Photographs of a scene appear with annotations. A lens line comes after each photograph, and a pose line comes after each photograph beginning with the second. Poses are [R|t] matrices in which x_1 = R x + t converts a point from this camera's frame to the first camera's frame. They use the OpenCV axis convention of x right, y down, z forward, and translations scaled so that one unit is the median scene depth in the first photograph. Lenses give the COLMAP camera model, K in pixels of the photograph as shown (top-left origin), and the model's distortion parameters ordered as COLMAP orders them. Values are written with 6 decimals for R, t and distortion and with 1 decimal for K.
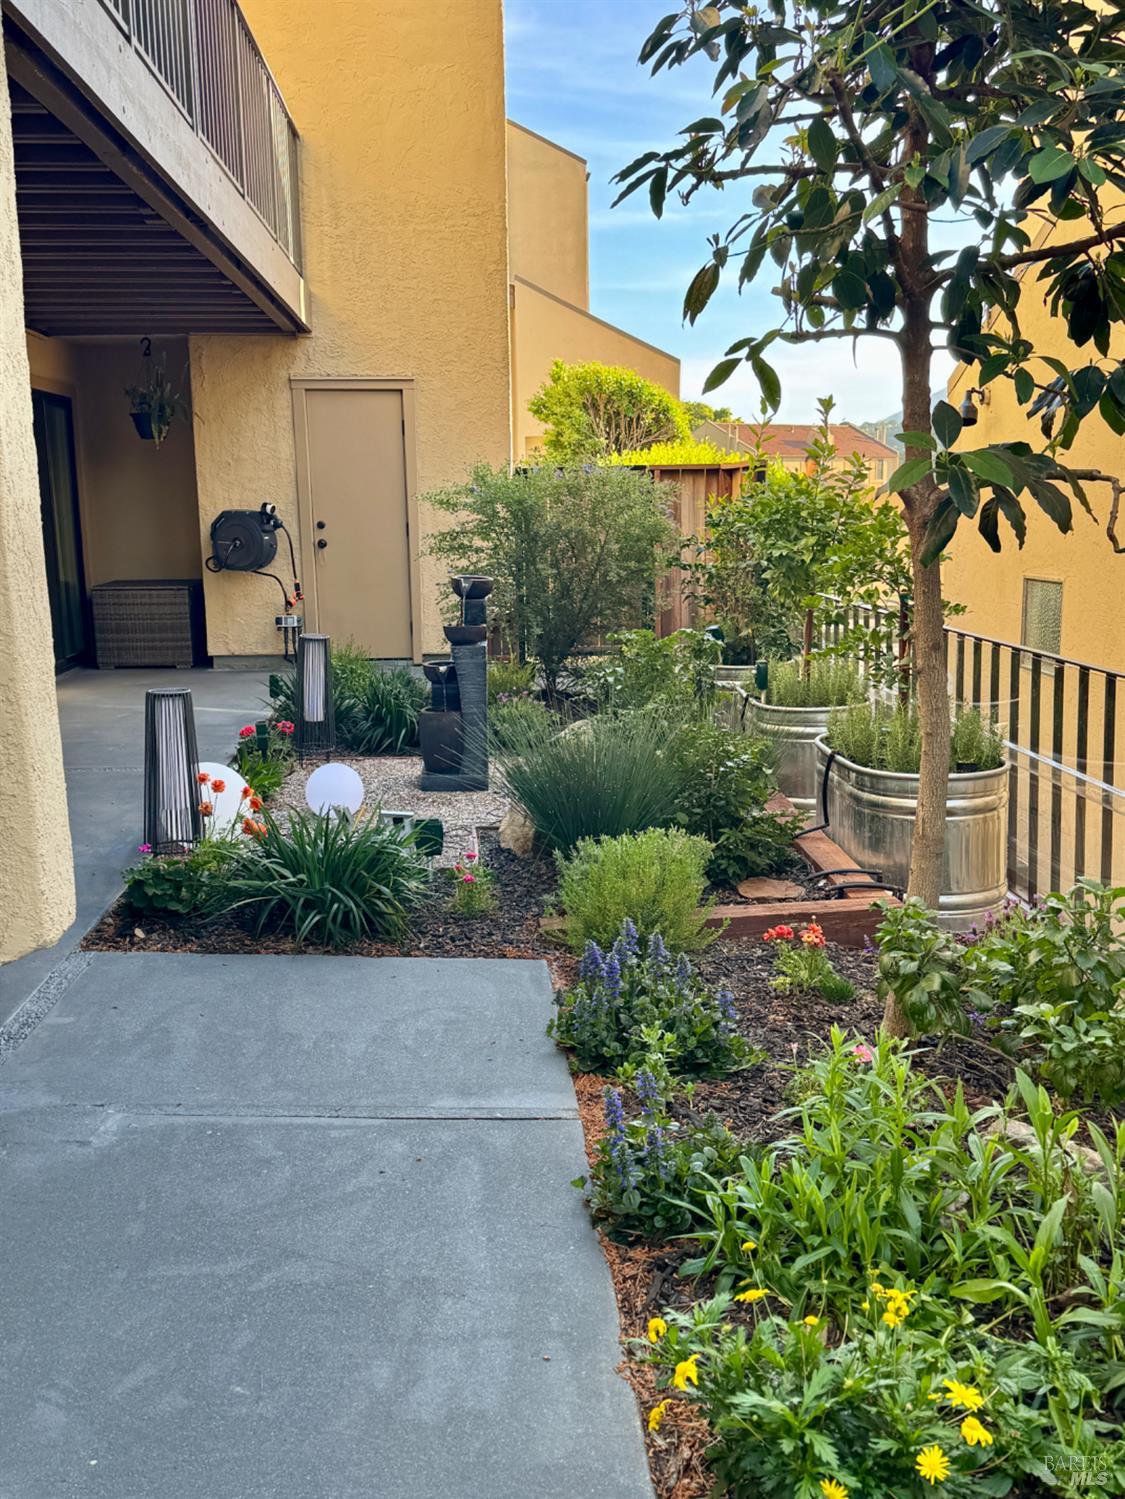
lens RADIAL K [[1450.4, 0, 569.0], [0, 1450.4, 746.4], [0, 0, 1]] dist [0.161713, 0.000000]
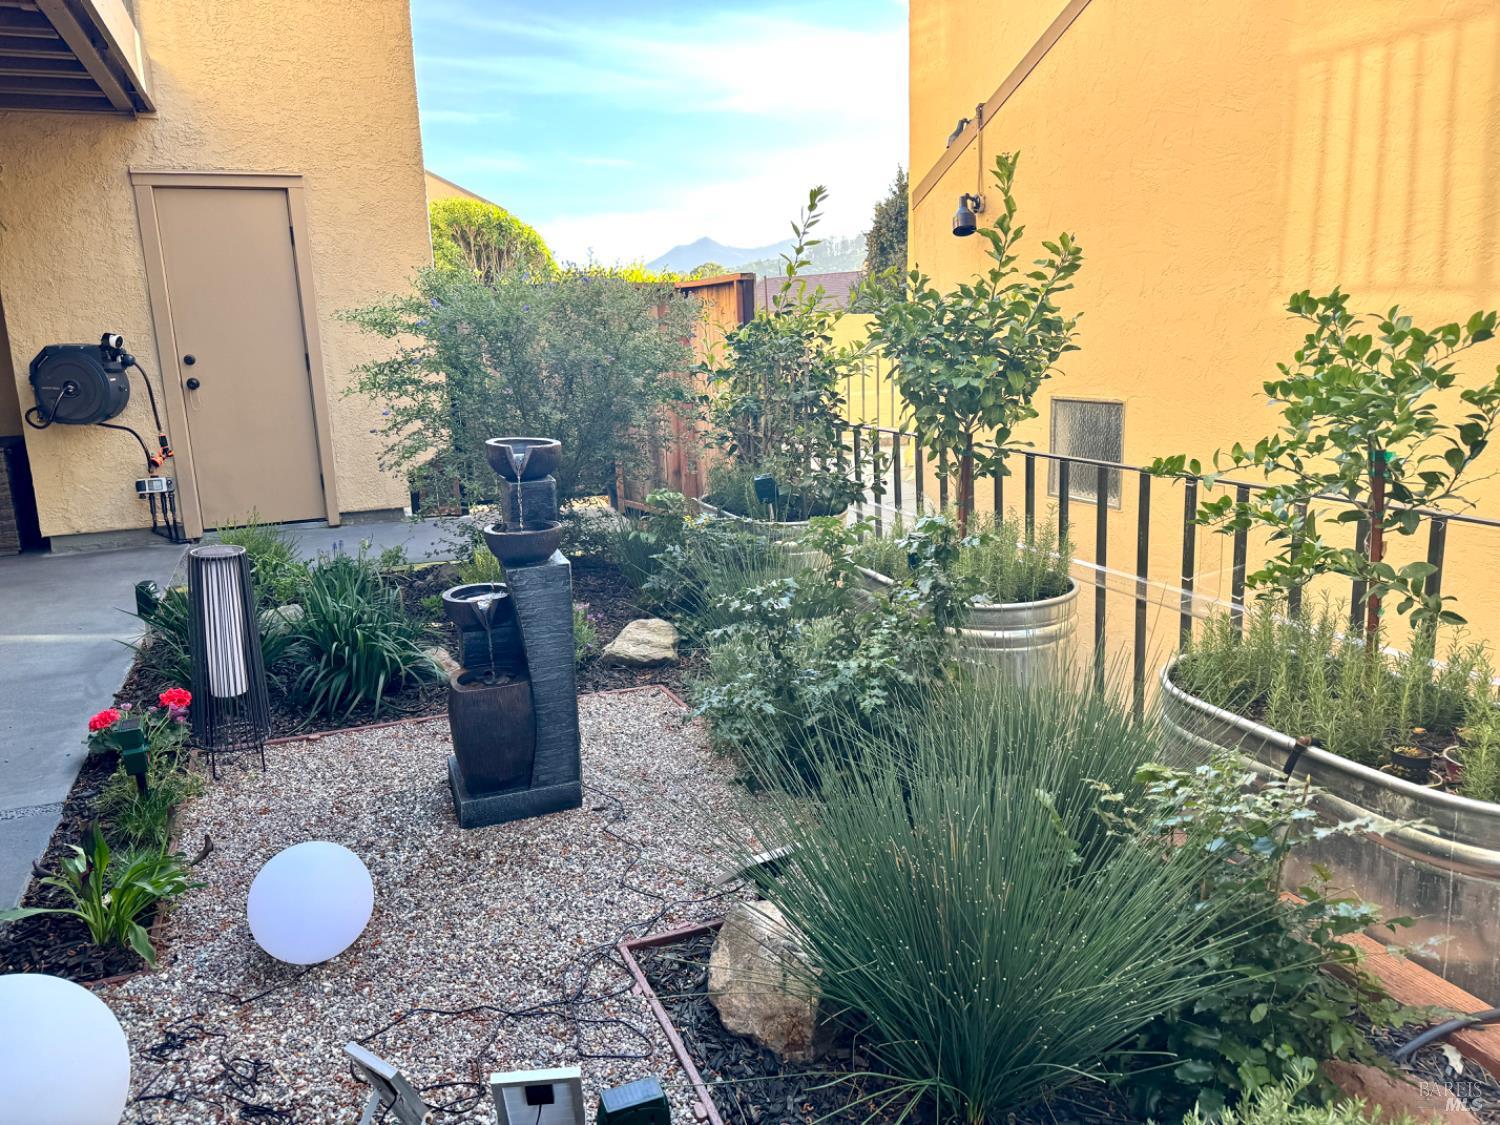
lens RADIAL K [[1062.6, 0, 747.0], [0, 1062.6, 545.8], [0, 0, 1]] dist [0.078972, -0.092534]
pose [[0.948272, -0.082621, 0.306519, -0.072529], [0.073804, 0.996460, 0.040265, -0.053999], [-0.308760, -0.015560, 0.951013, 0.360424]]
